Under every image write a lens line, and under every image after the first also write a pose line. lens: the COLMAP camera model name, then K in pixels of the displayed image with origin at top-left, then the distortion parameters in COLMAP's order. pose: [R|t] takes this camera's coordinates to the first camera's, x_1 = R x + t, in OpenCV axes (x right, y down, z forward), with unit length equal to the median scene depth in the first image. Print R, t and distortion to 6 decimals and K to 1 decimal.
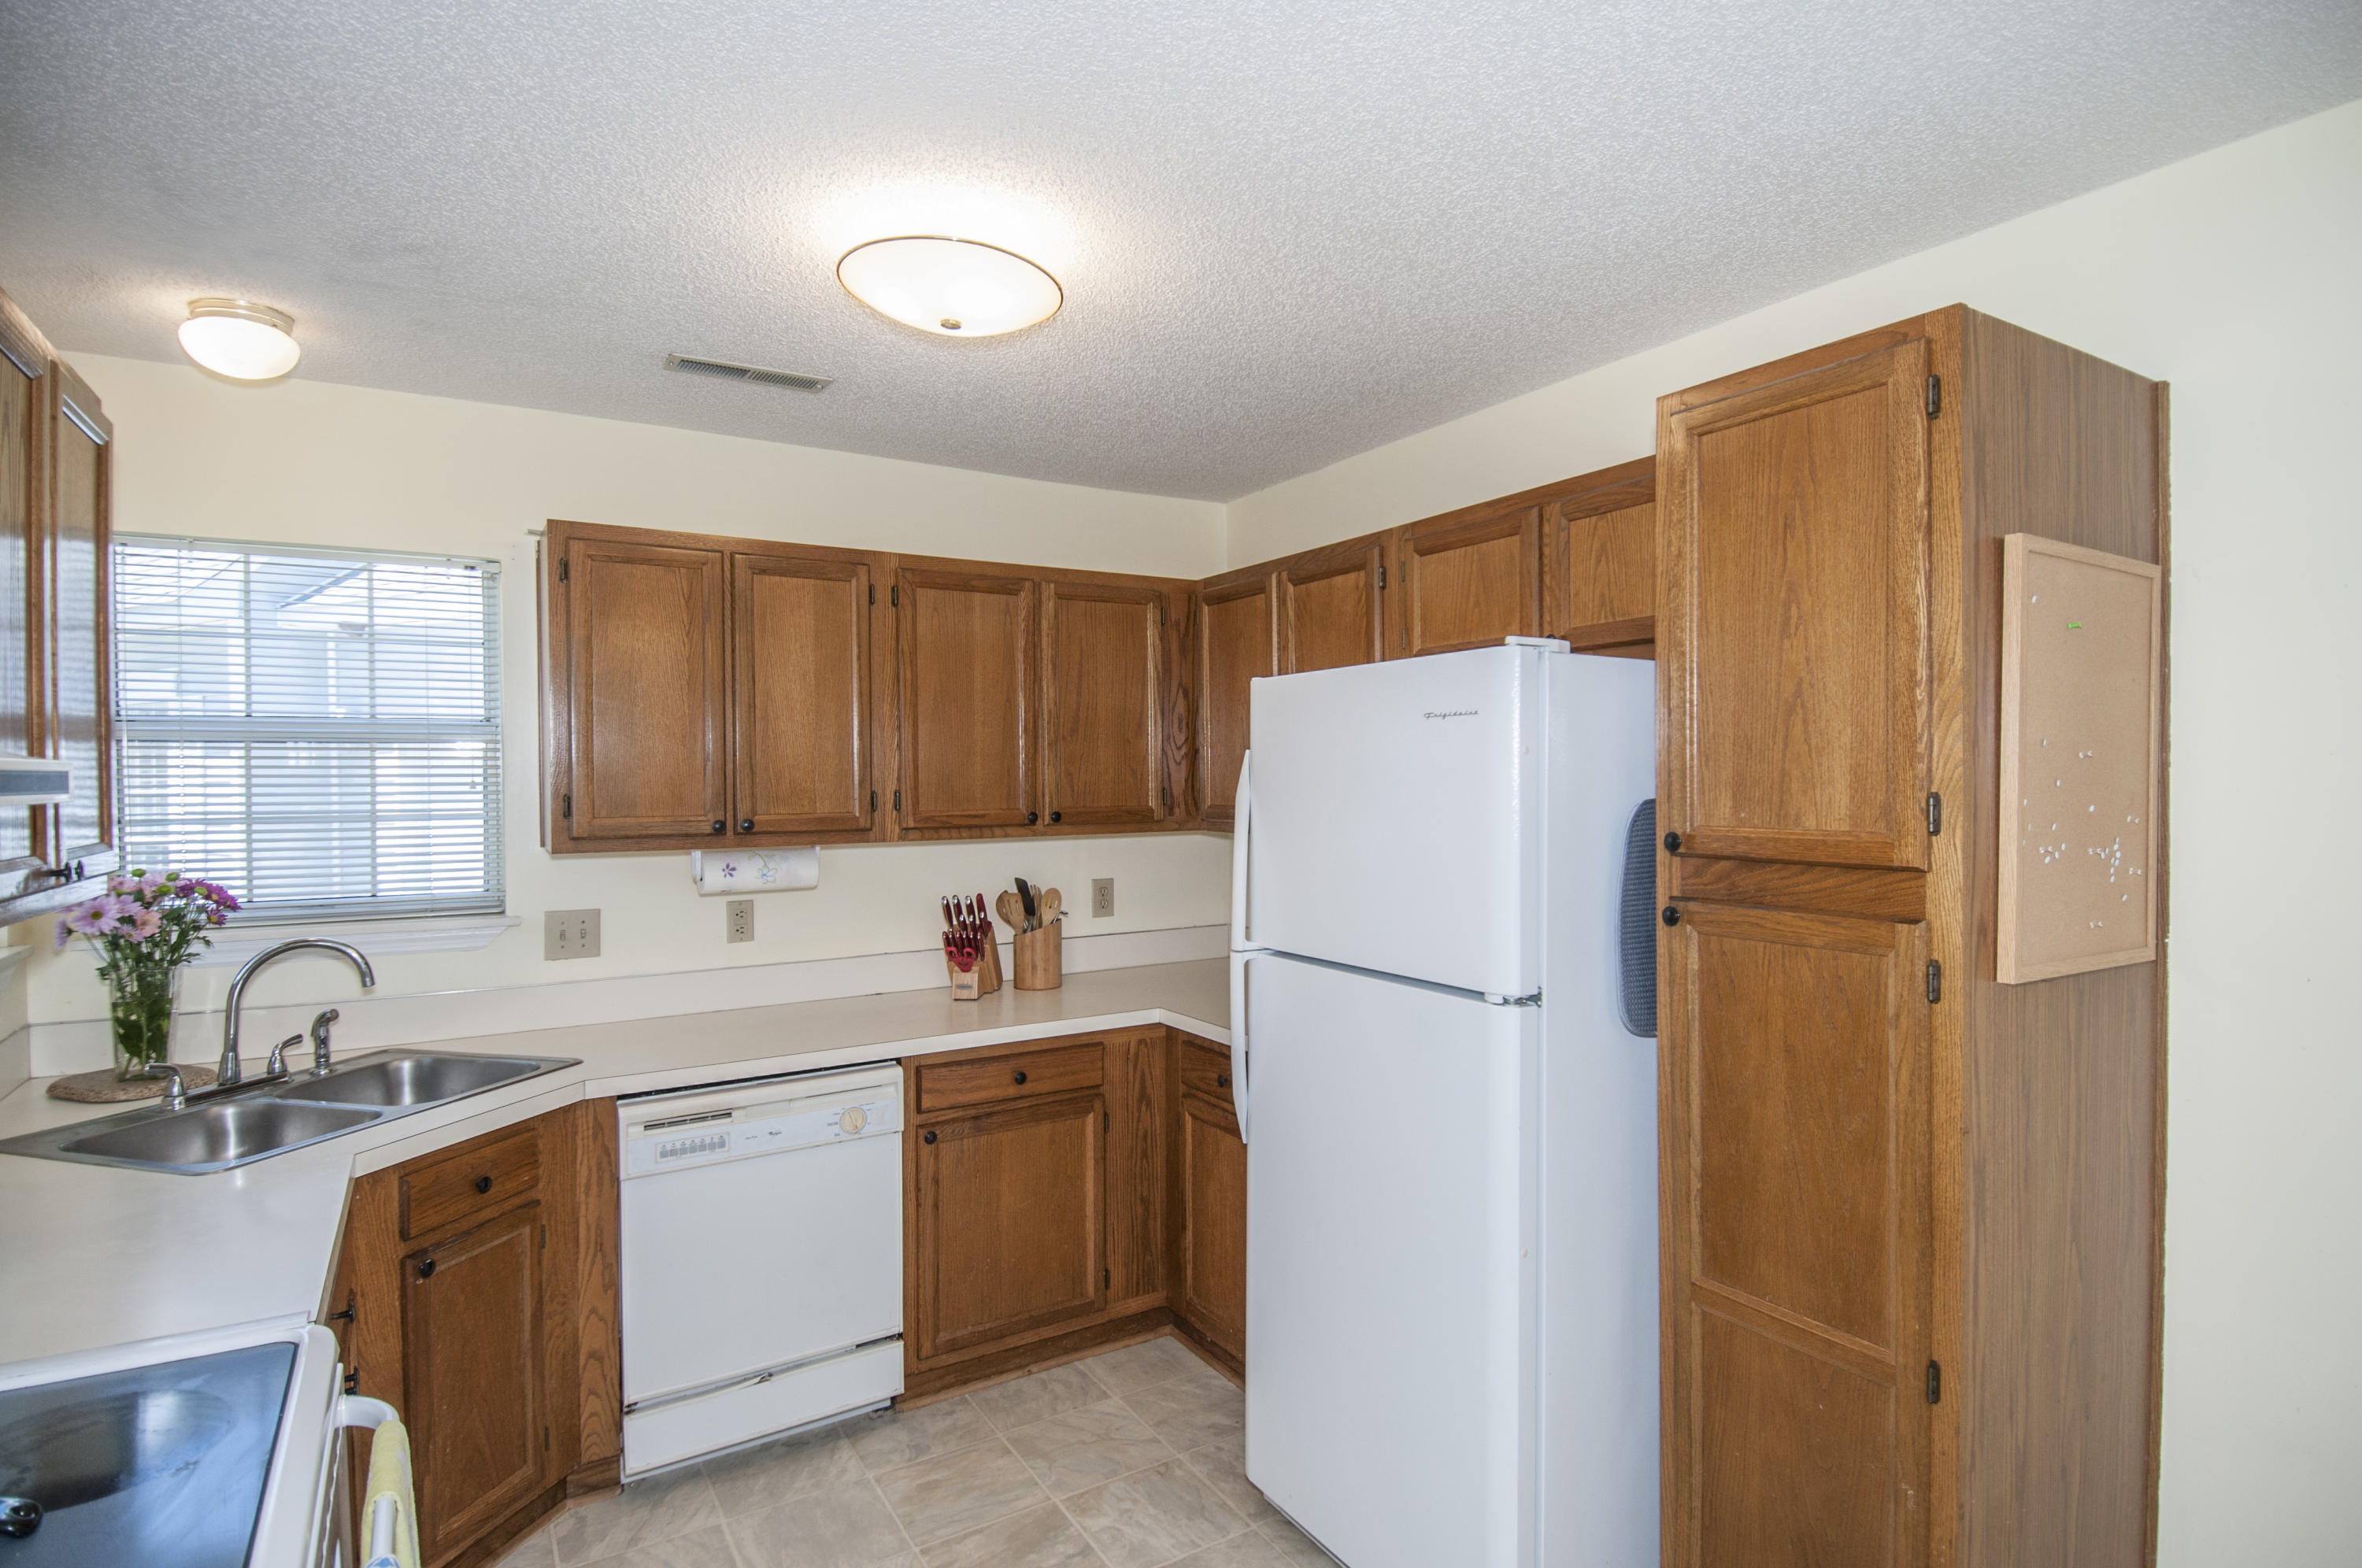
lens RADIAL K [[1222.1, 0, 1194.0], [0, 1222.1, 786.0], [0, 0, 1]] dist [0.036973, -0.038511]
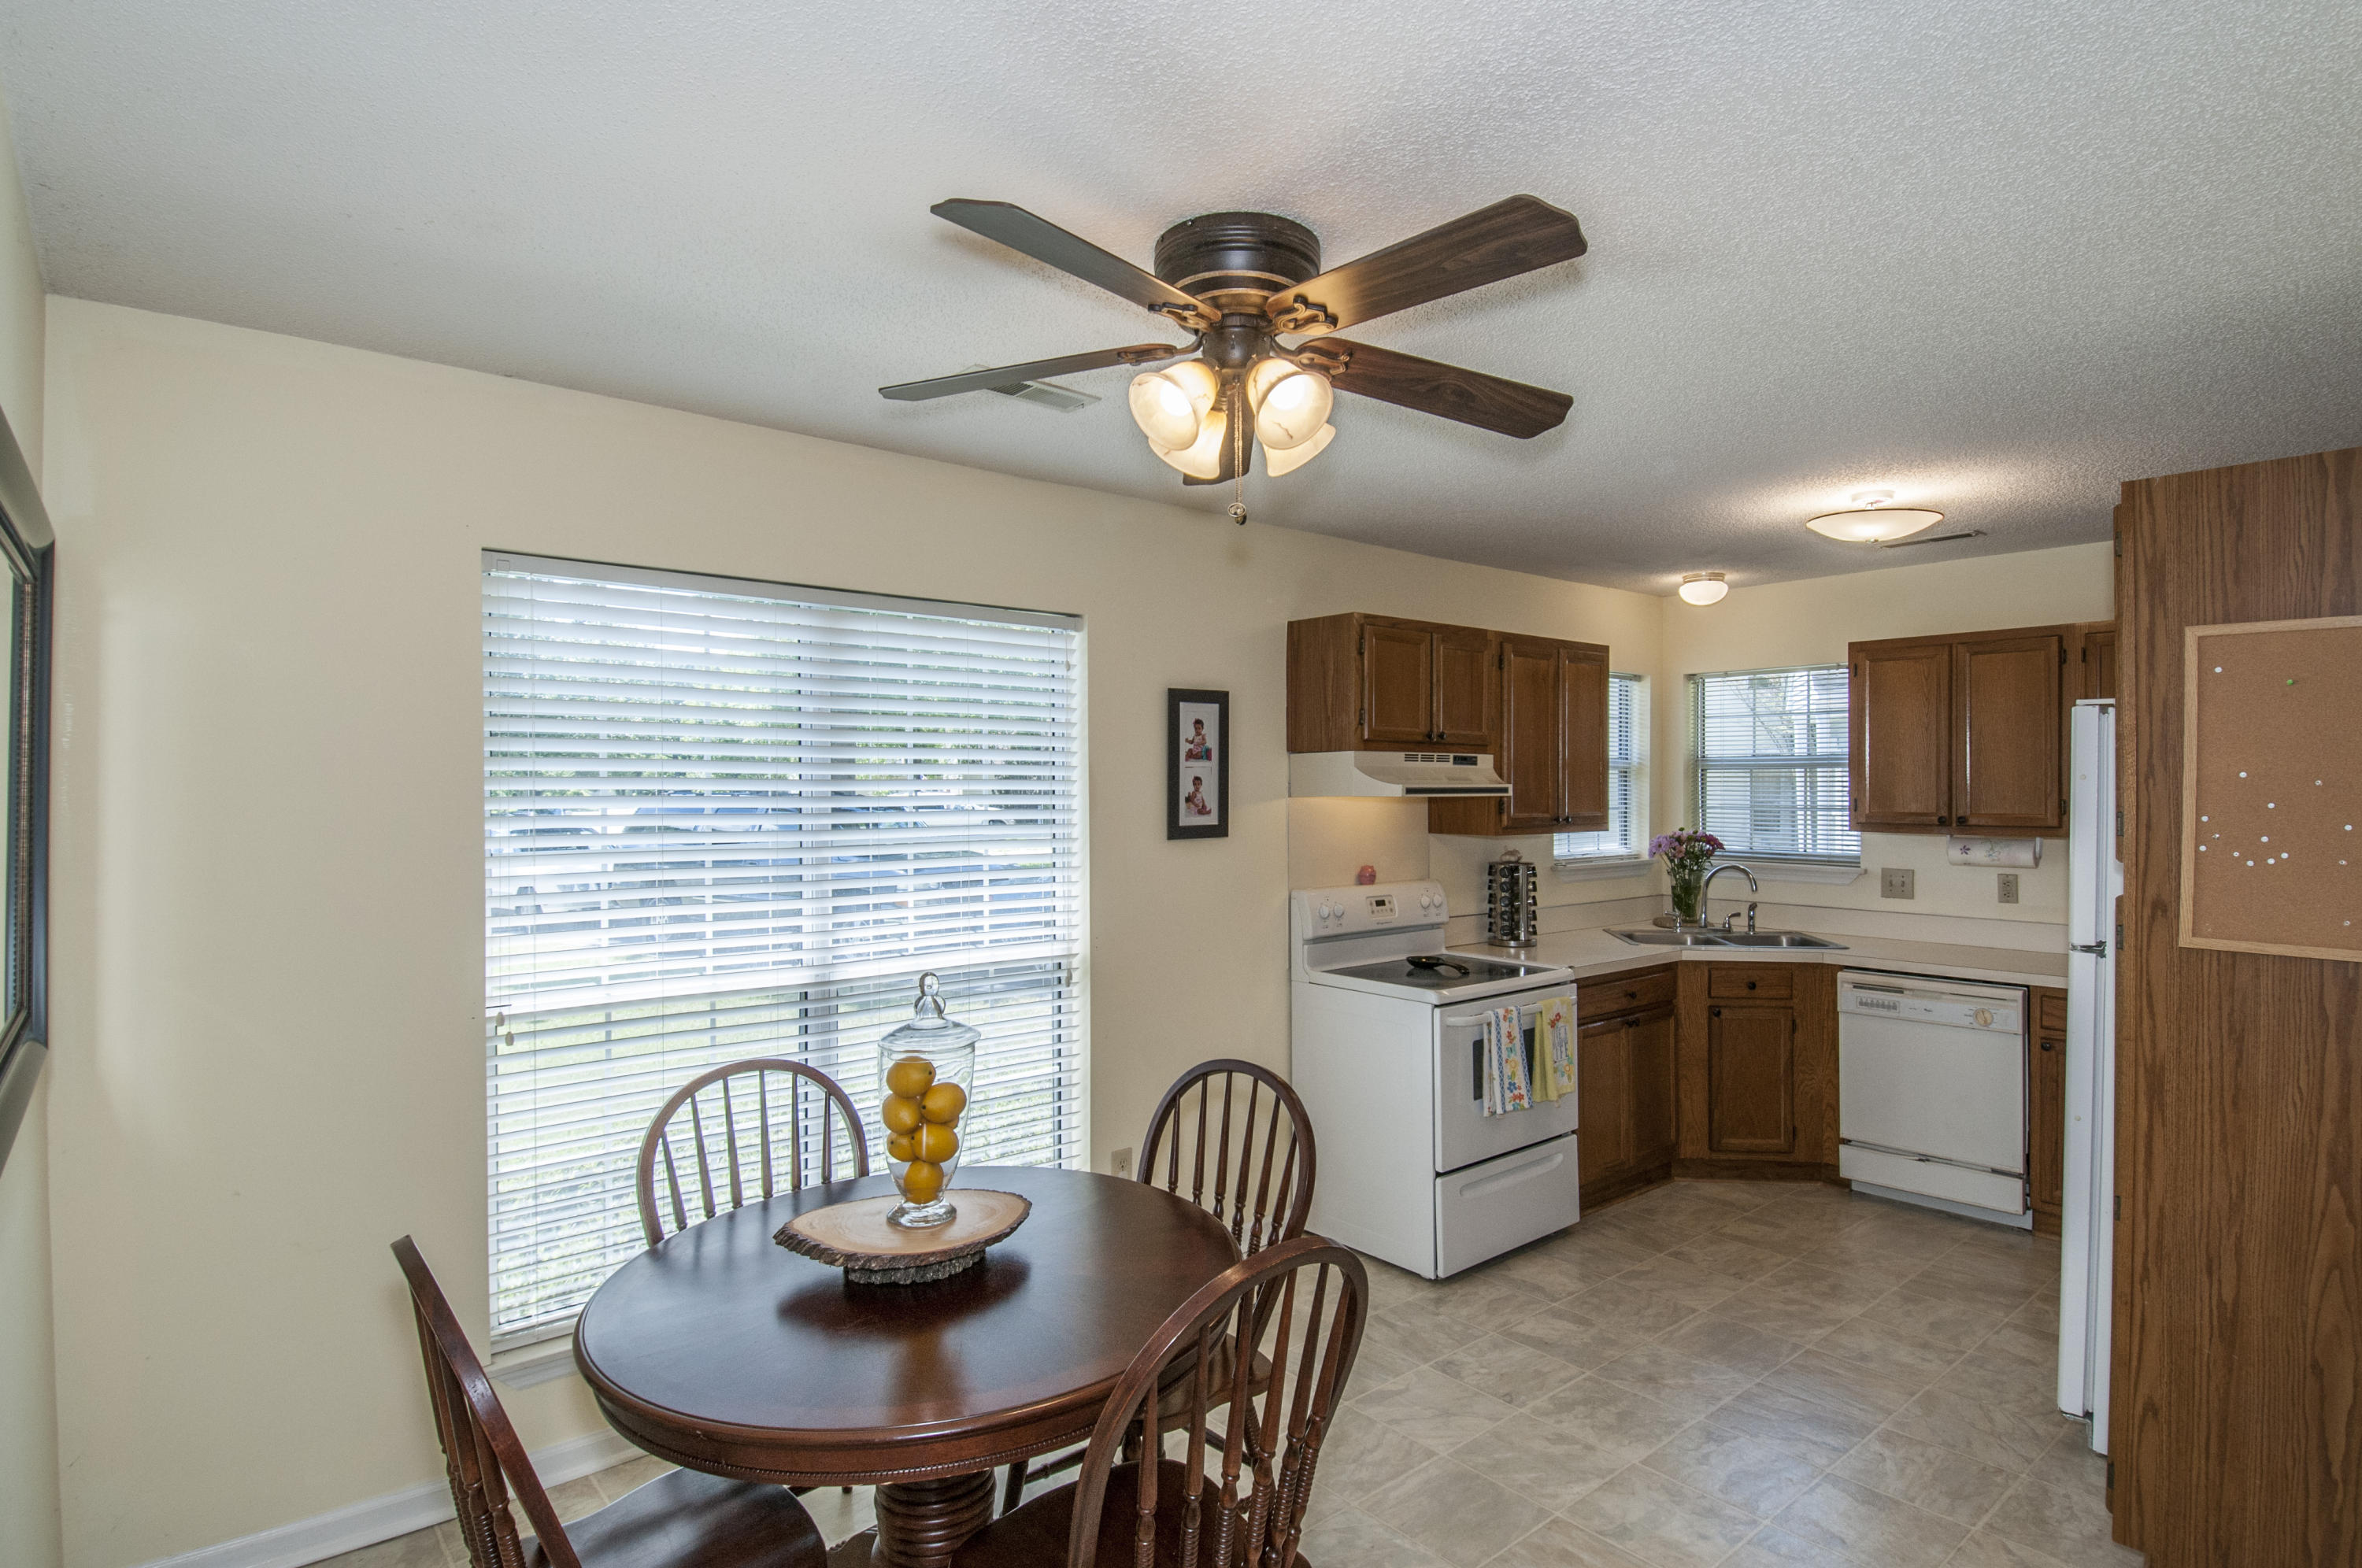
lens RADIAL K [[1222.1, 0, 1194.0], [0, 1222.1, 786.0], [0, 0, 1]] dist [0.036973, -0.038511]
pose [[0.145771, 0.008010, -0.989286, 0.989838], [-0.010961, 0.999919, 0.006481, -0.010085], [0.989258, 0.009899, 0.145847, -0.167101]]
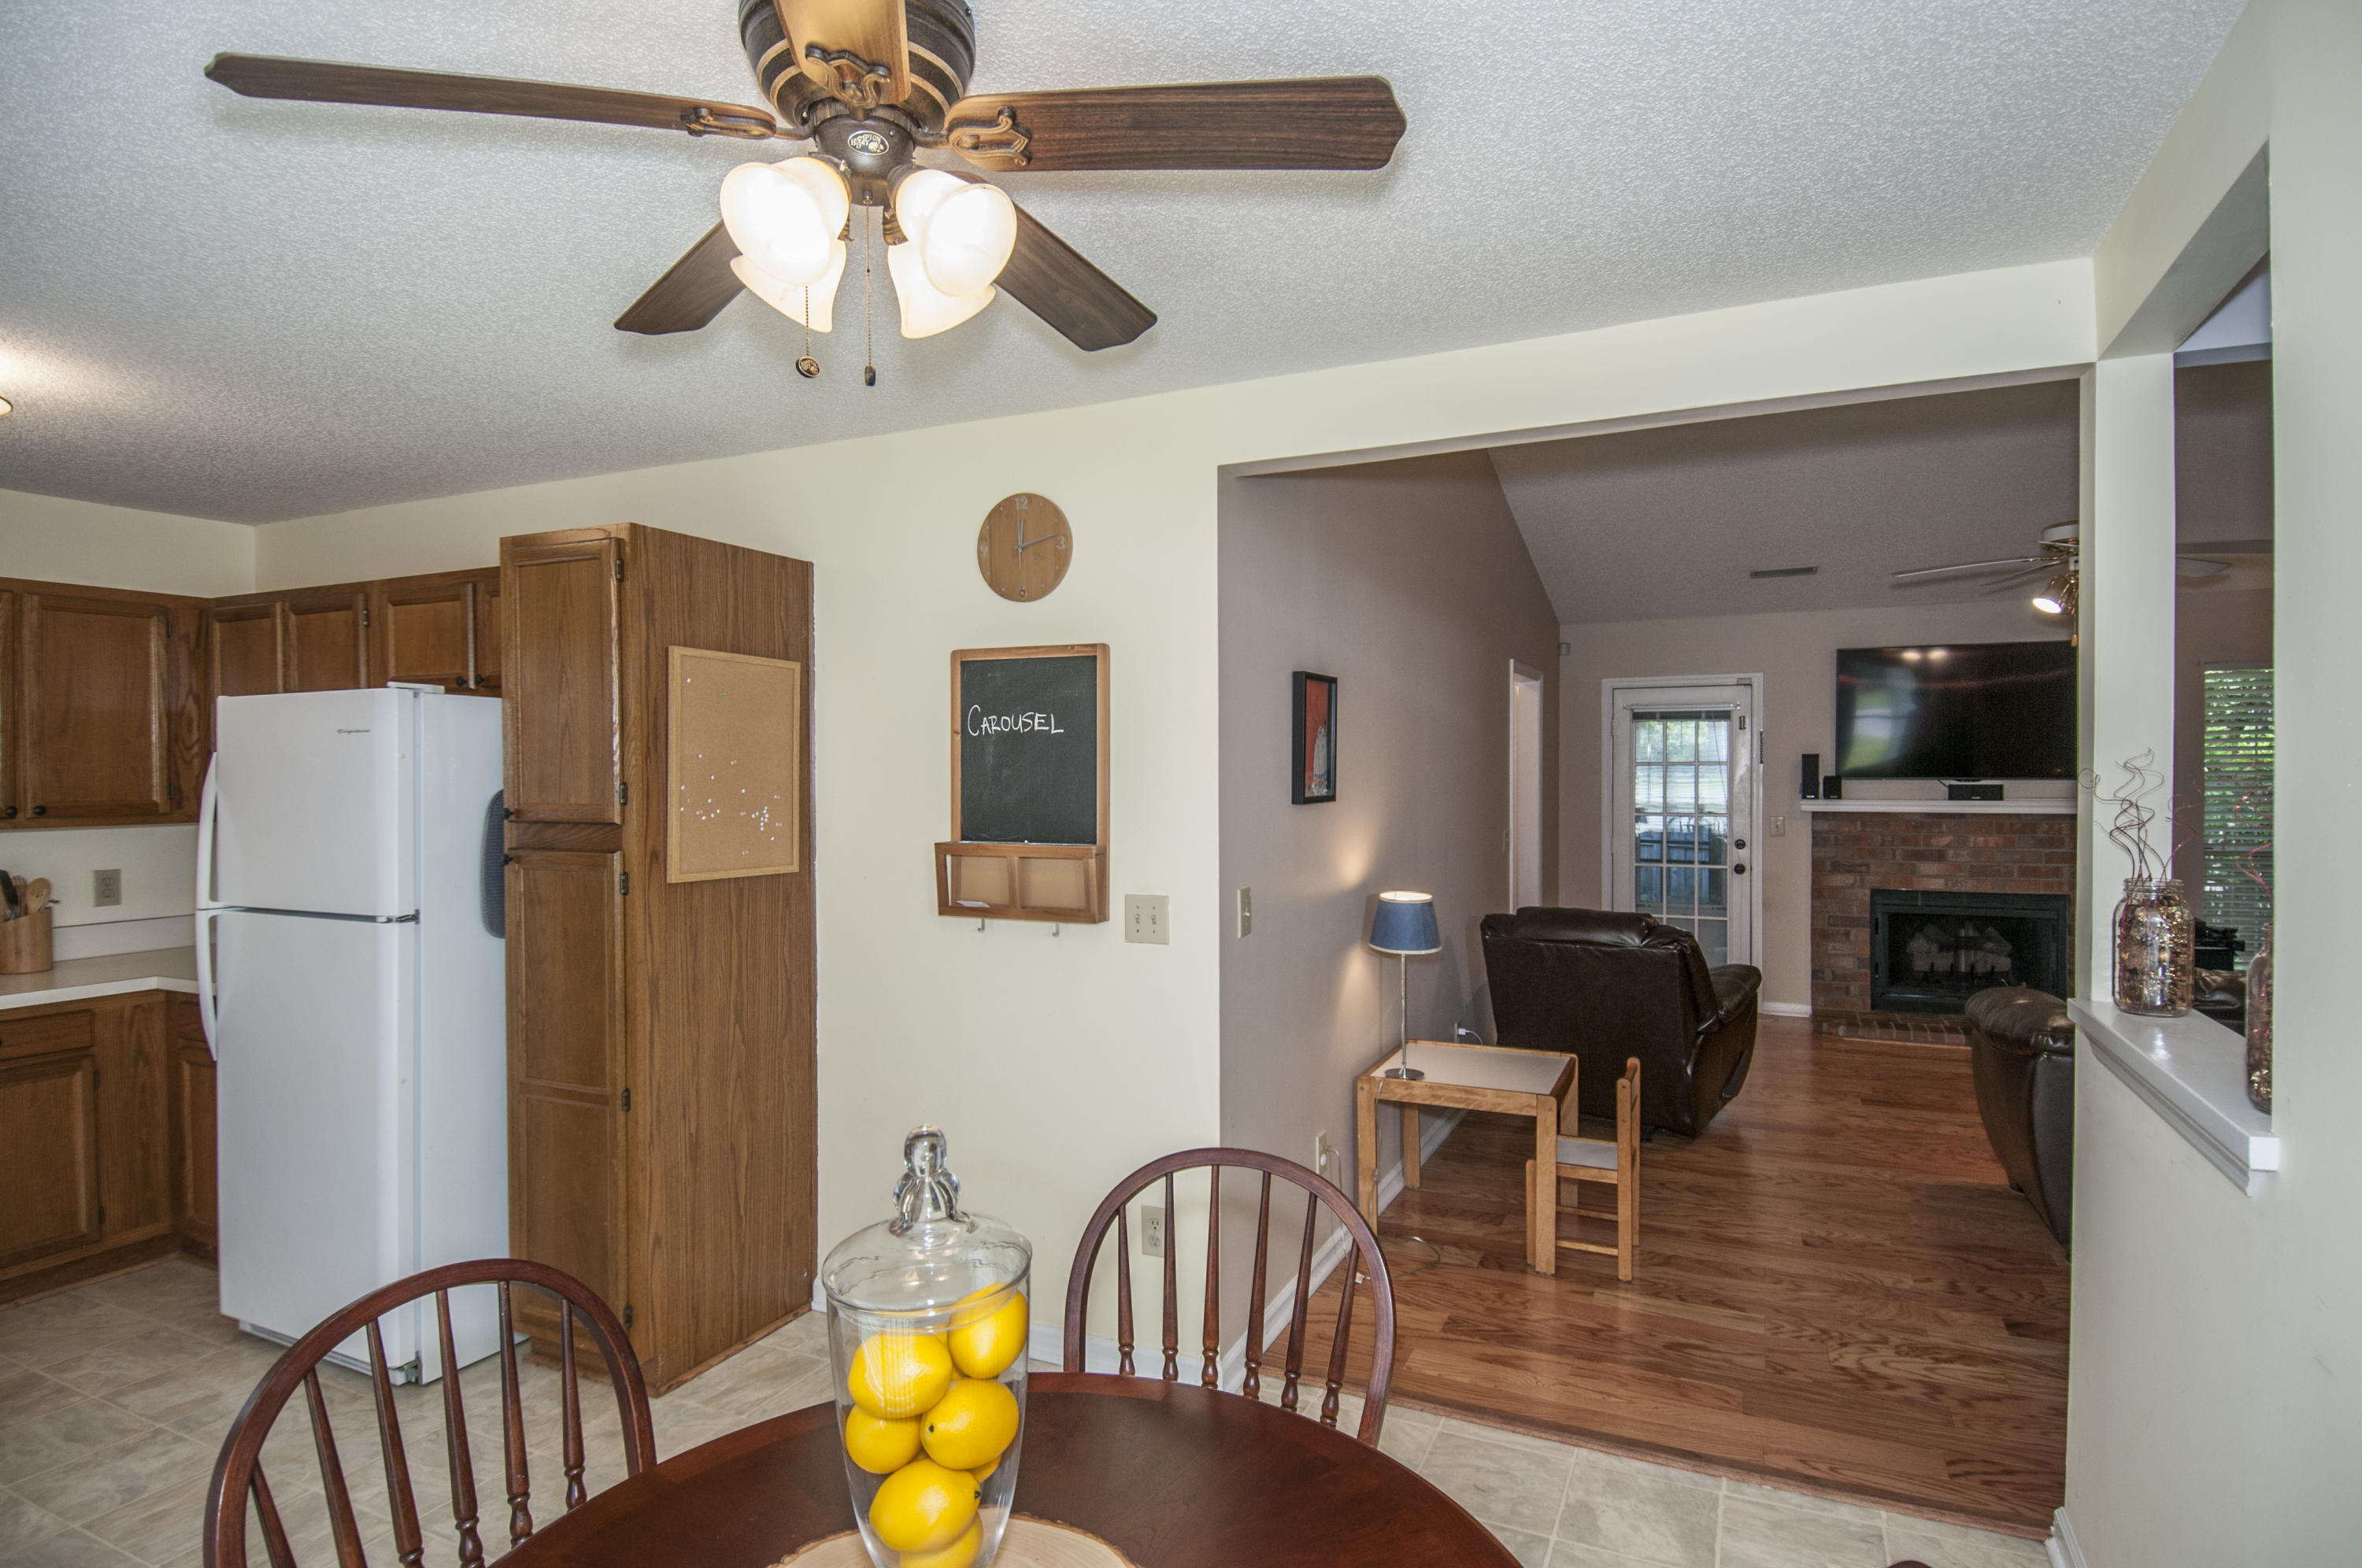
lens RADIAL K [[1222.1, 0, 1194.0], [0, 1222.1, 786.0], [0, 0, 1]] dist [0.036973, -0.038511]
pose [[0.827898, -0.006290, 0.560844, 0.140065], [0.004517, 0.999979, 0.004546, 0.003141], [-0.560861, -0.001231, 0.827909, -0.531900]]
